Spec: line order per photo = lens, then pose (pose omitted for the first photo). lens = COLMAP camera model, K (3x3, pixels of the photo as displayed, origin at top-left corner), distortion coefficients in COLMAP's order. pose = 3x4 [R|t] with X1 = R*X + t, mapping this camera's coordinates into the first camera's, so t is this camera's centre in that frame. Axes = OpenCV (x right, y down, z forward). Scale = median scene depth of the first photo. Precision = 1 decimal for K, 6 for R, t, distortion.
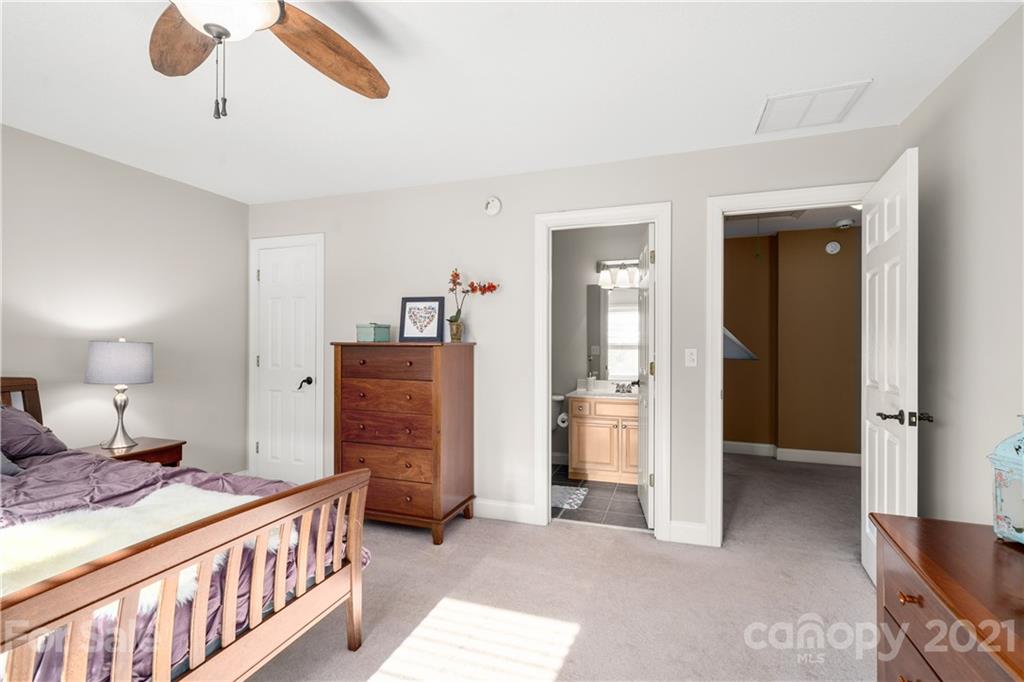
lens RADIAL K [[439.7, 0, 507.9], [0, 439.7, 337.3], [0, 0, 1]] dist [0.000157, -0.000039]
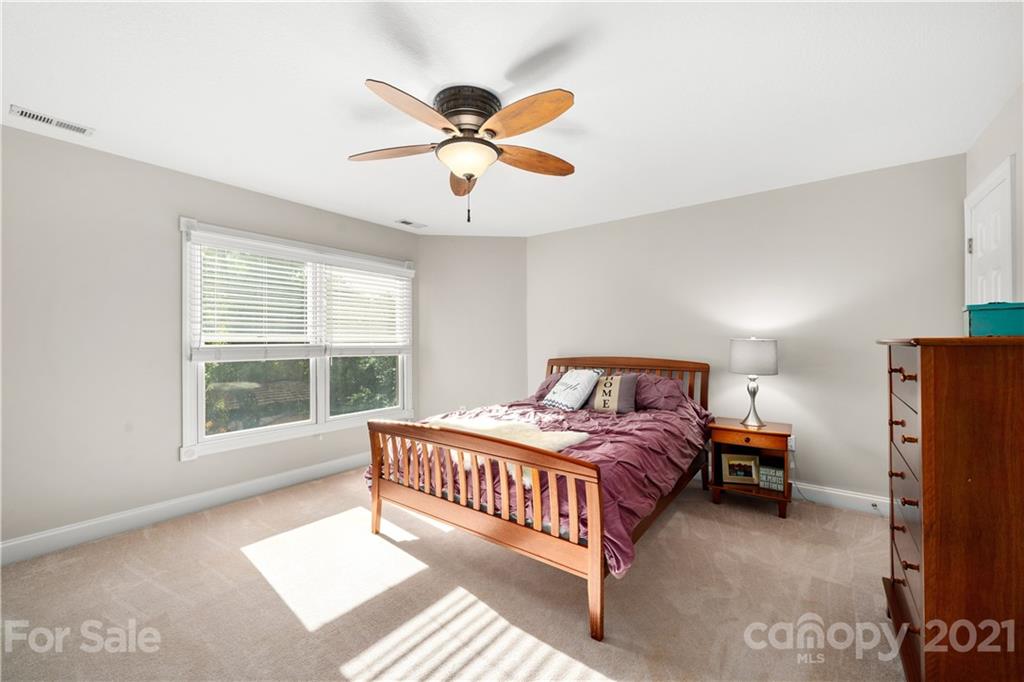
lens RADIAL K [[404.2, 0, 534.5], [0, 404.2, 339.0], [0, 0, 1]] dist [-0.000124, -0.000021]
pose [[-0.266486, -0.007245, -0.963812, 0.390957], [0.017224, 0.999776, -0.012278, 0.010883], [0.963685, -0.019872, -0.266301, 0.722817]]
